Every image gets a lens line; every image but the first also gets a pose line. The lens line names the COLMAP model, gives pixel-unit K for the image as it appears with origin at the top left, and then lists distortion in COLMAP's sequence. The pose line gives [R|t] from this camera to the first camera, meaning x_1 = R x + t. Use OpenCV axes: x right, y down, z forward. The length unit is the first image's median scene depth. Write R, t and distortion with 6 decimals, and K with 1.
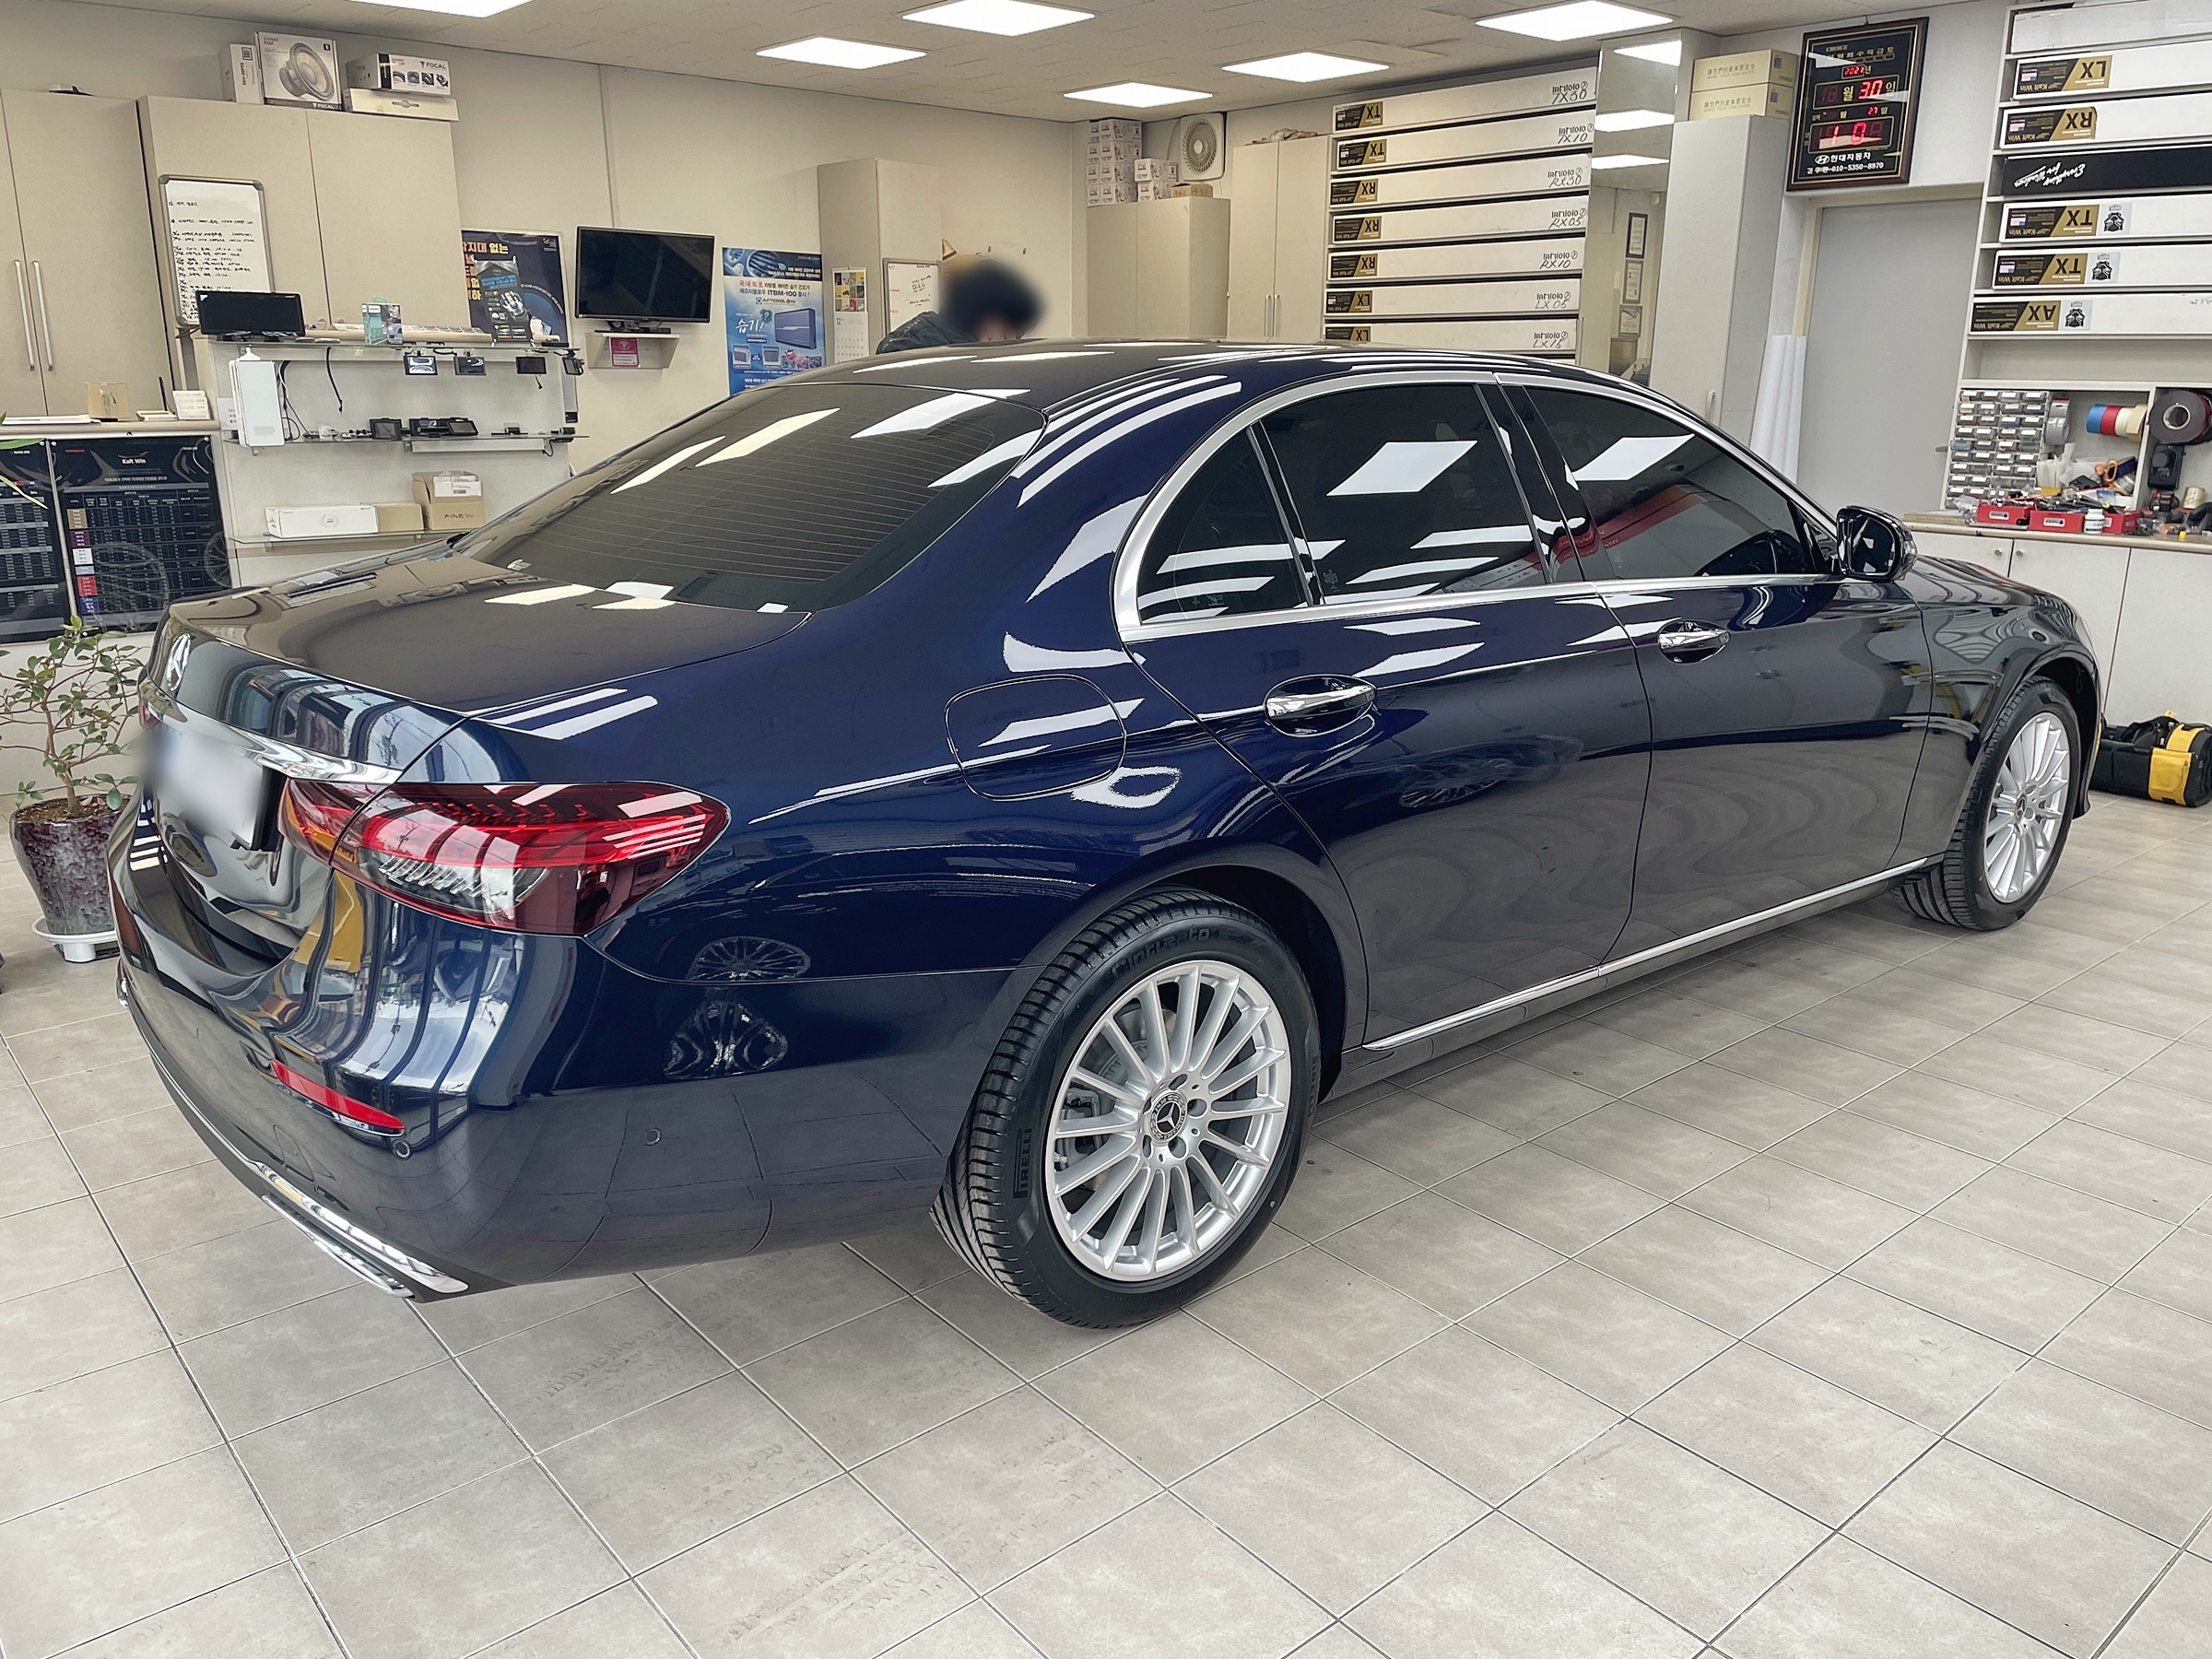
lens RADIAL K [[1689.9, 0, 1110.2], [0, 1689.9, 836.5], [0, 0, 1]] dist [0.046661, -0.059798]
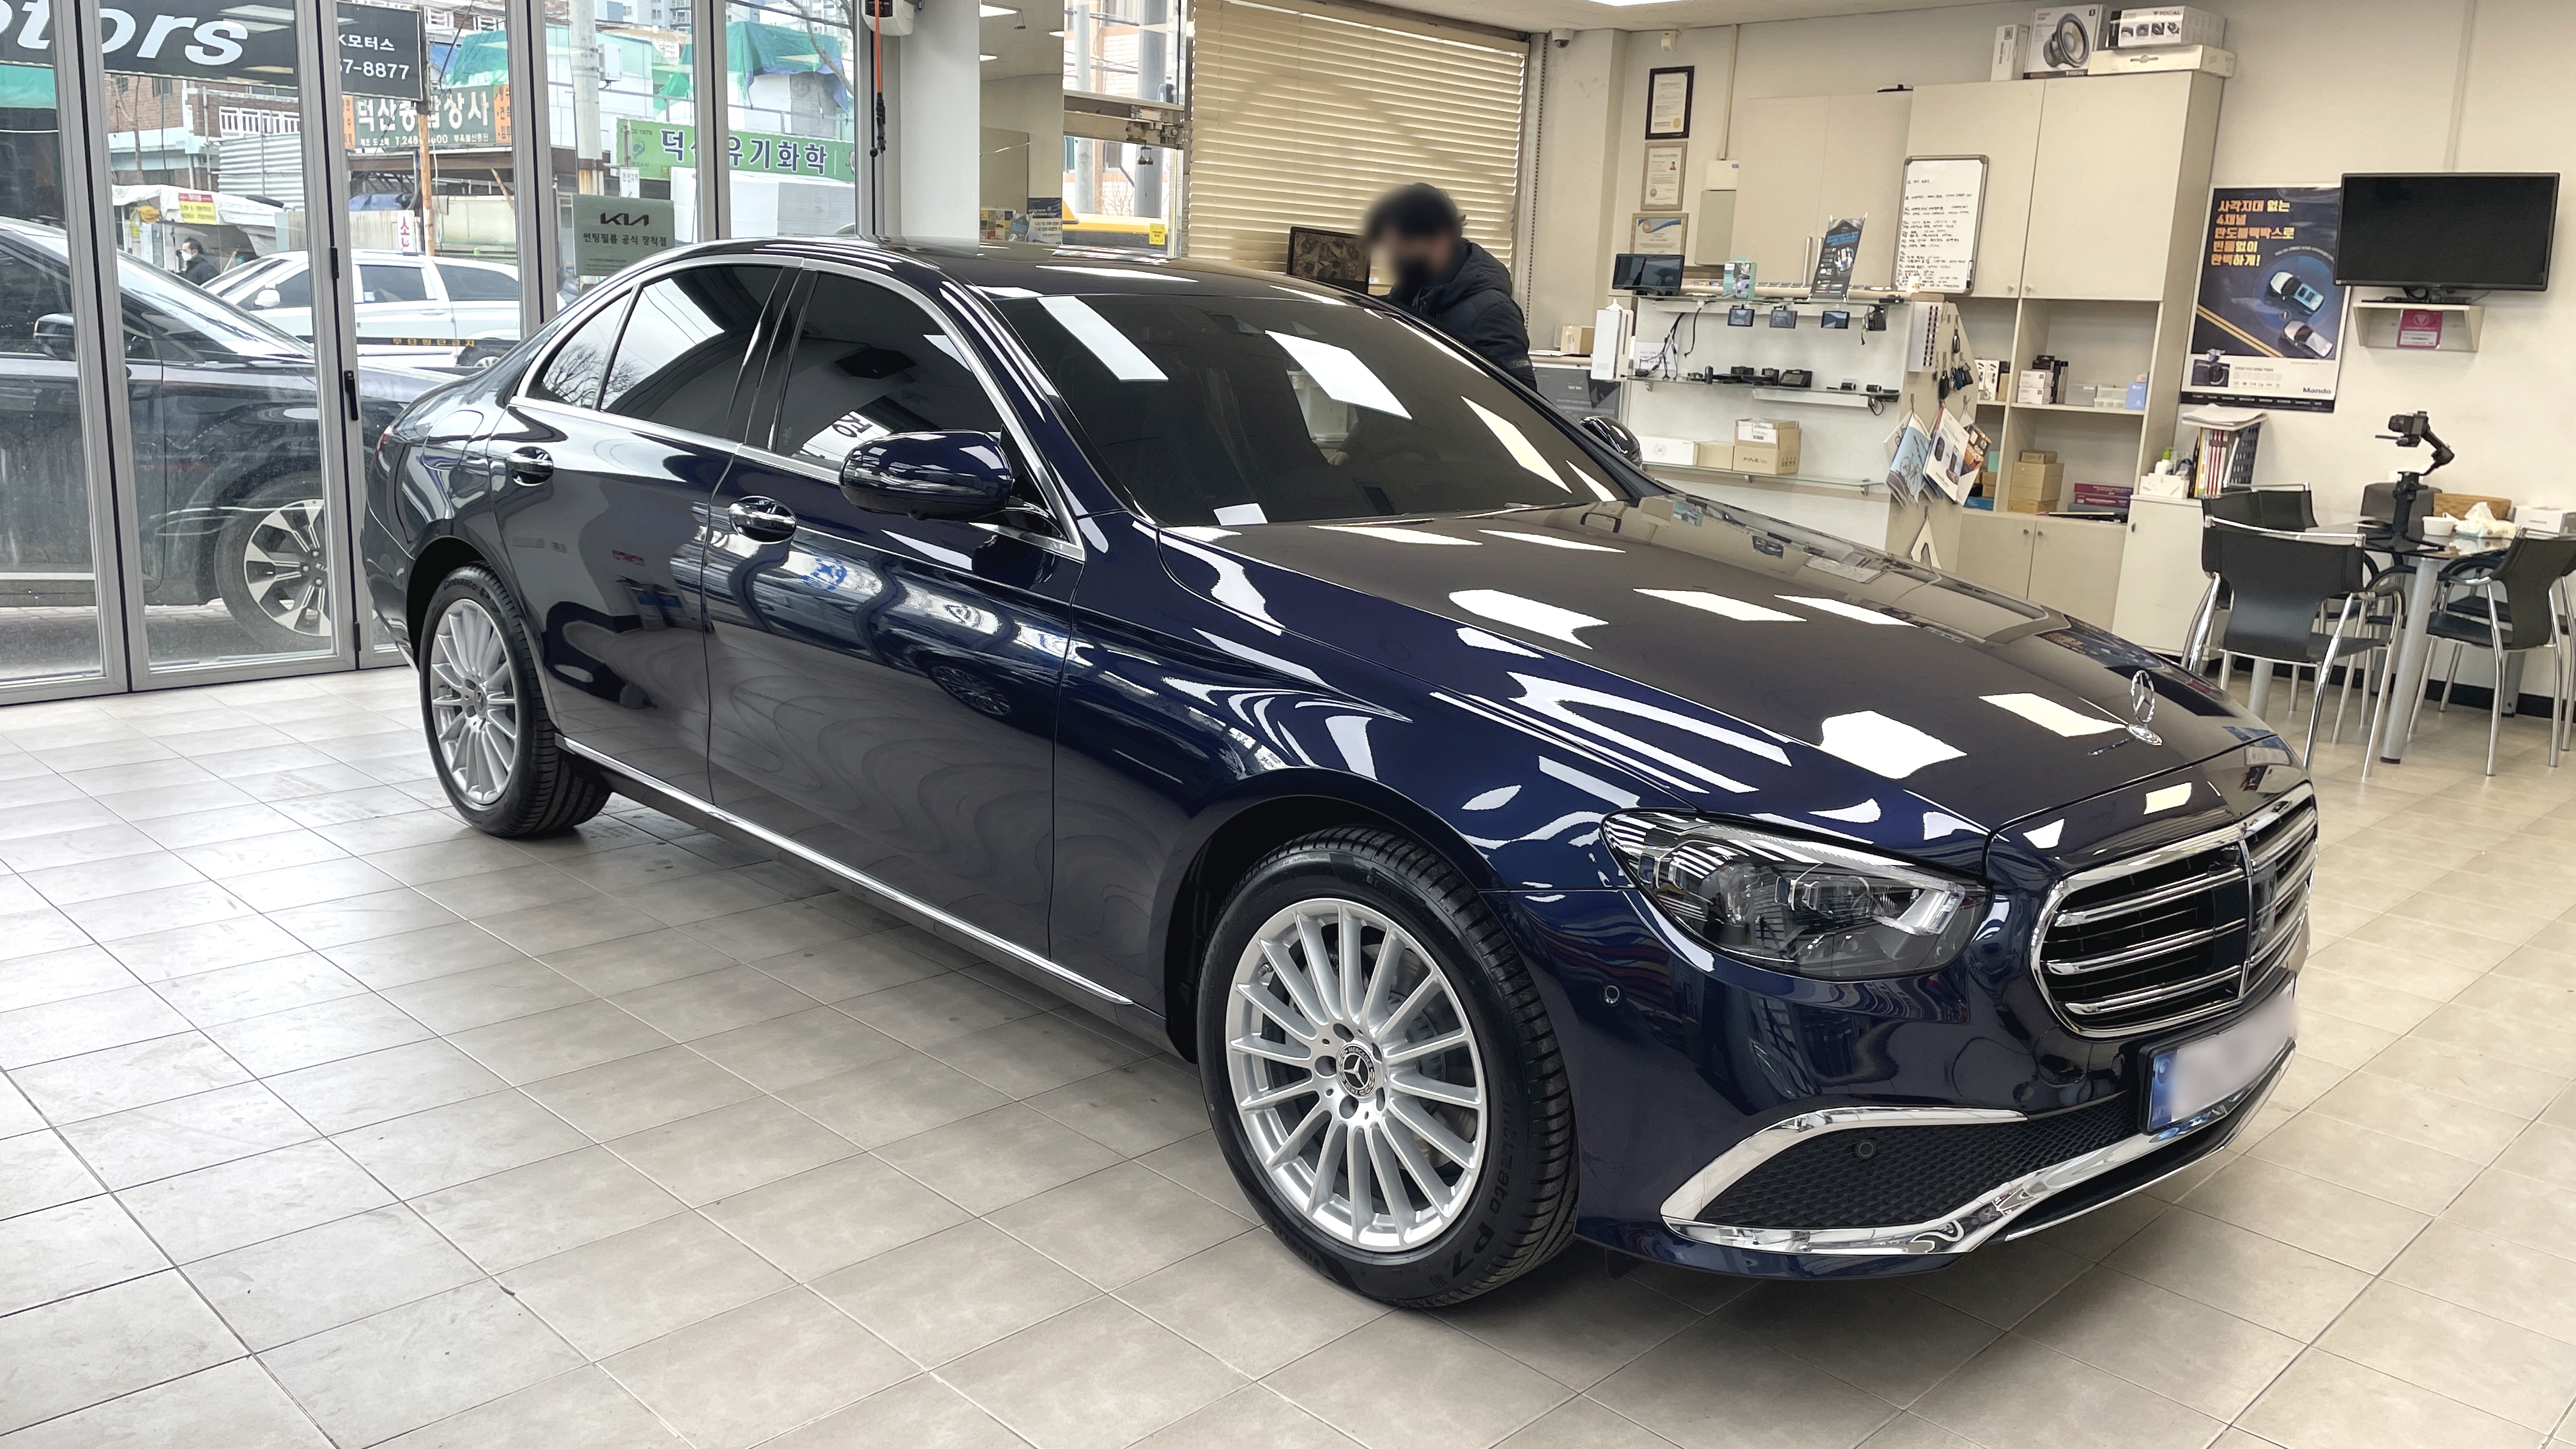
lens RADIAL K [[1950.8, 0, 1310.8], [0, 1950.8, 716.3], [0, 0, 1]] dist [0.071841, -0.087601]
pose [[0.079245, 0.204552, -0.975643, 1.123858], [-0.309422, 0.935426, 0.170988, -0.227190], [0.947617, 0.288336, 0.137420, 0.866419]]
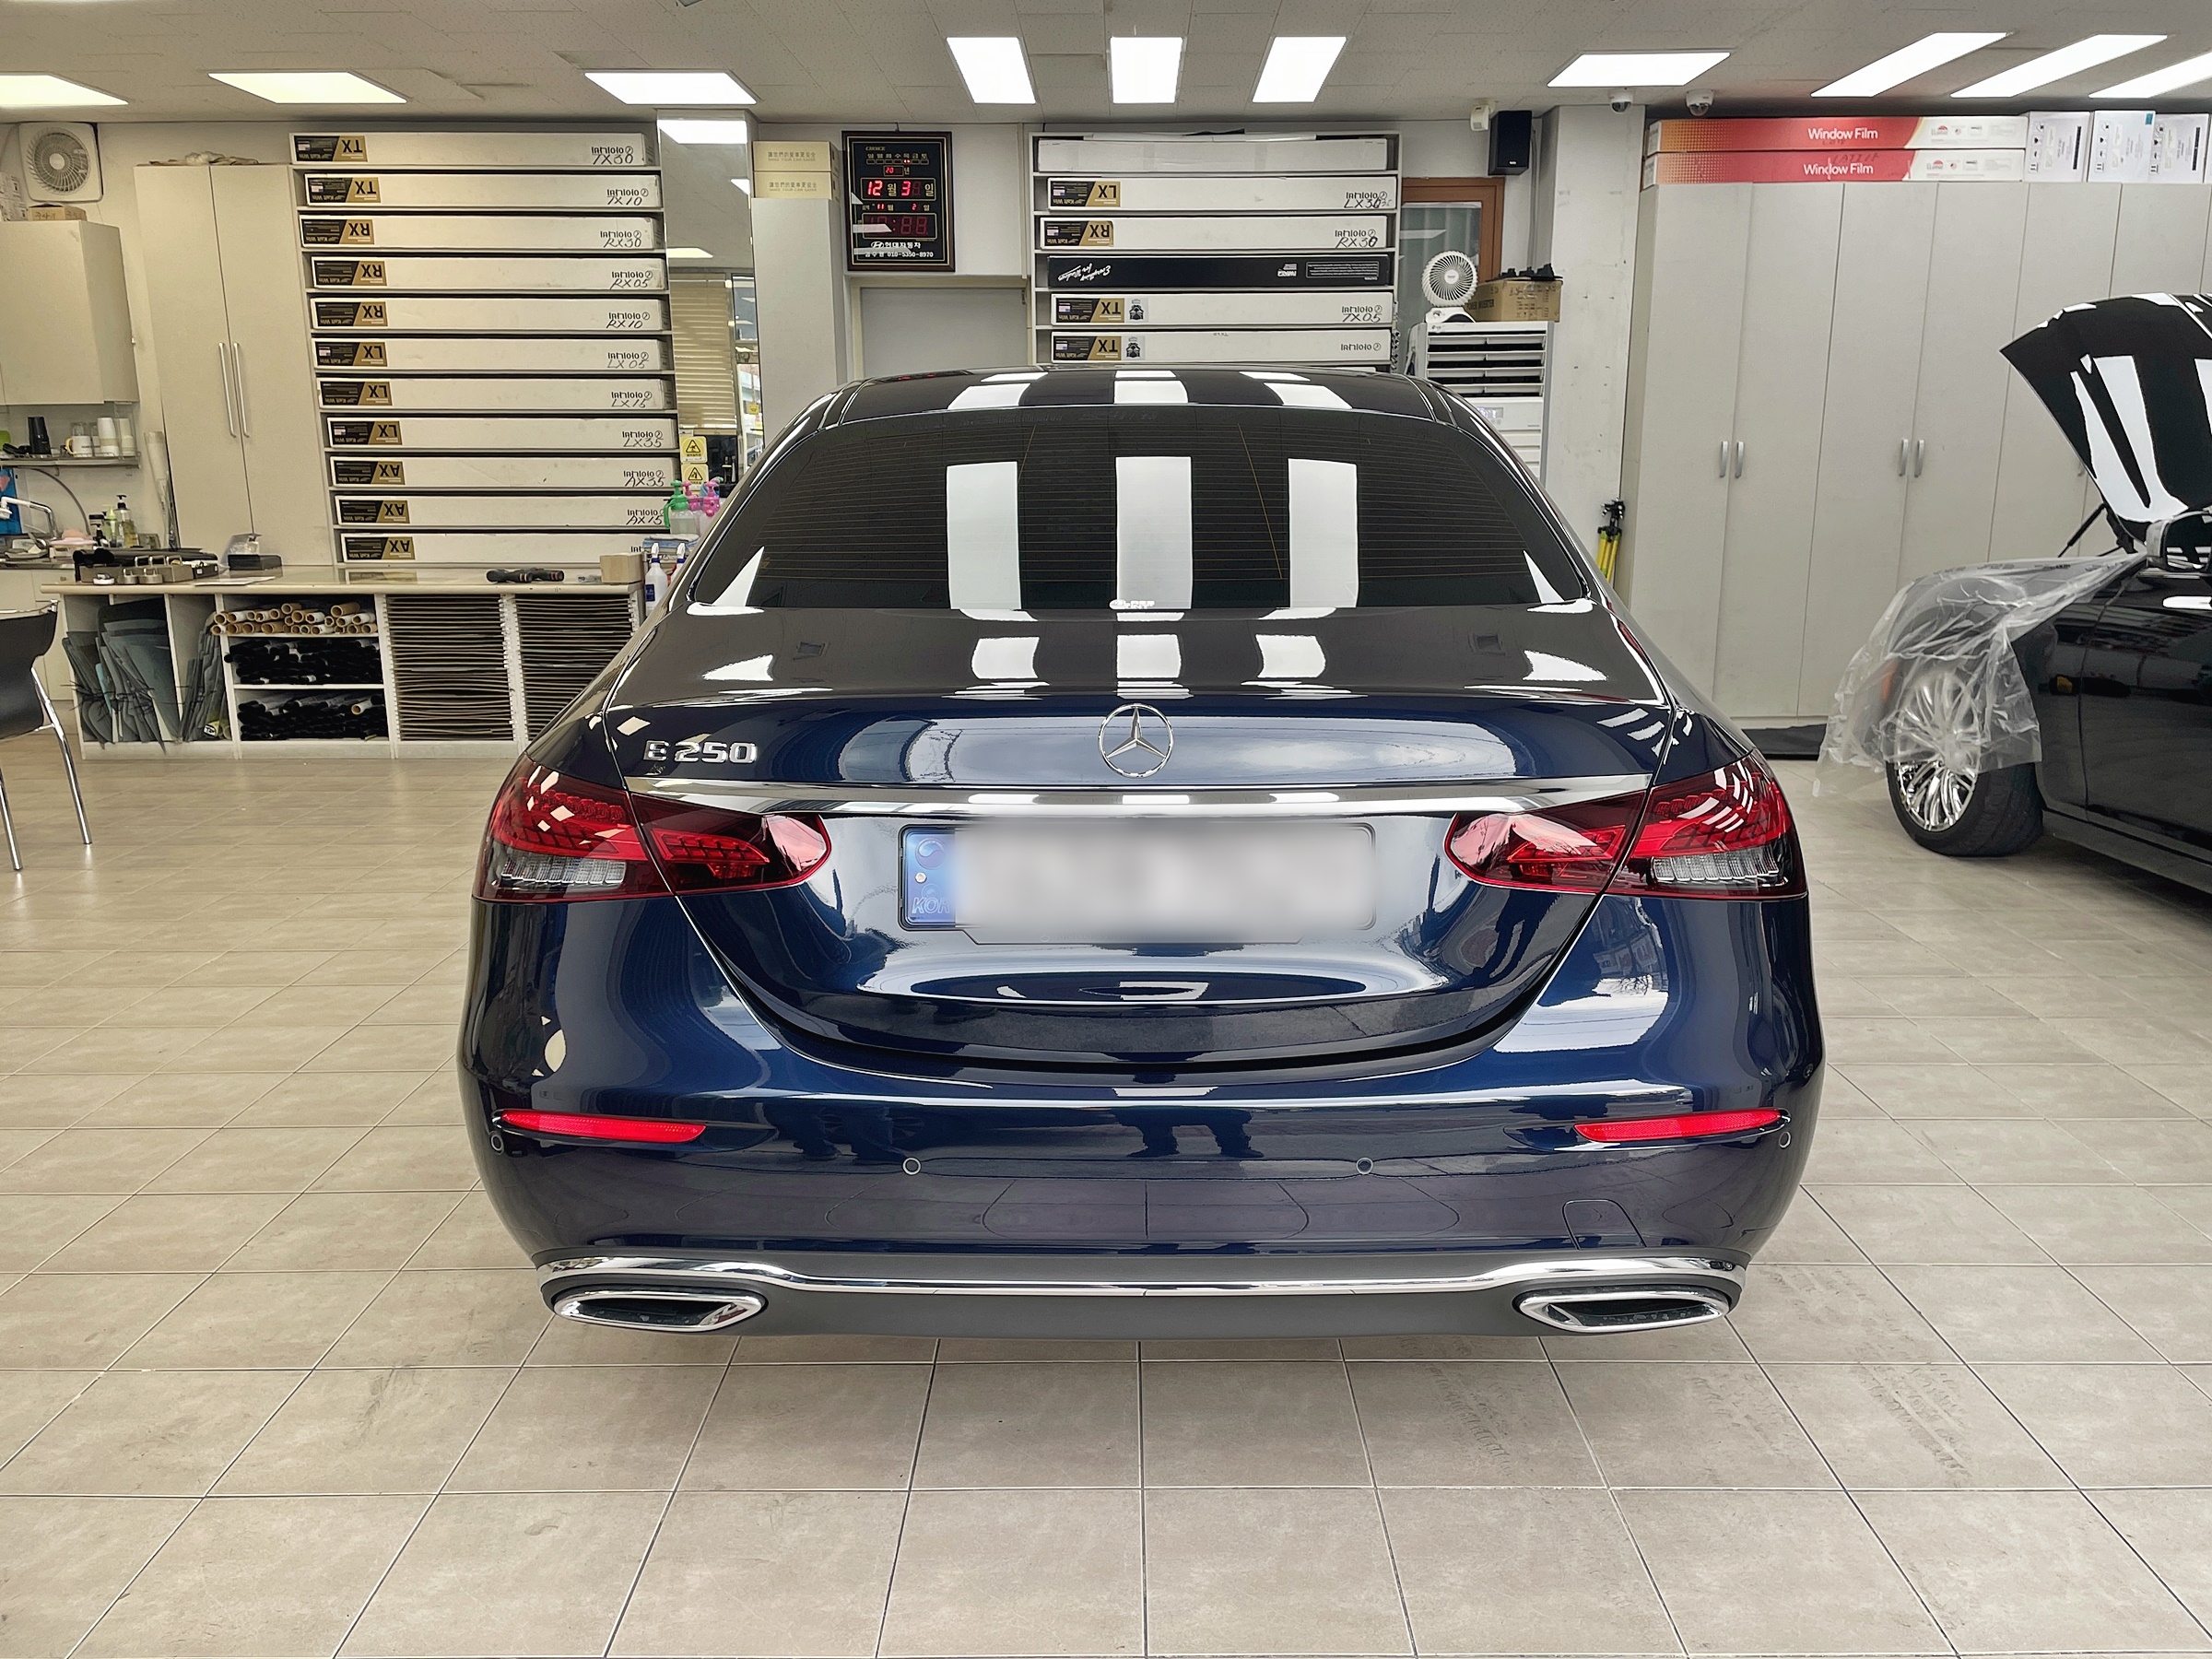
lens RADIAL K [[1689.9, 0, 1114.1], [0, 1689.9, 834.1], [0, 0, 1]] dist [0.046661, -0.059798]
pose [[0.654310, -0.164950, 0.738017, -0.362345], [0.206993, 0.977716, 0.035008, -0.020836], [-0.727346, 0.129858, 0.673873, 0.170098]]
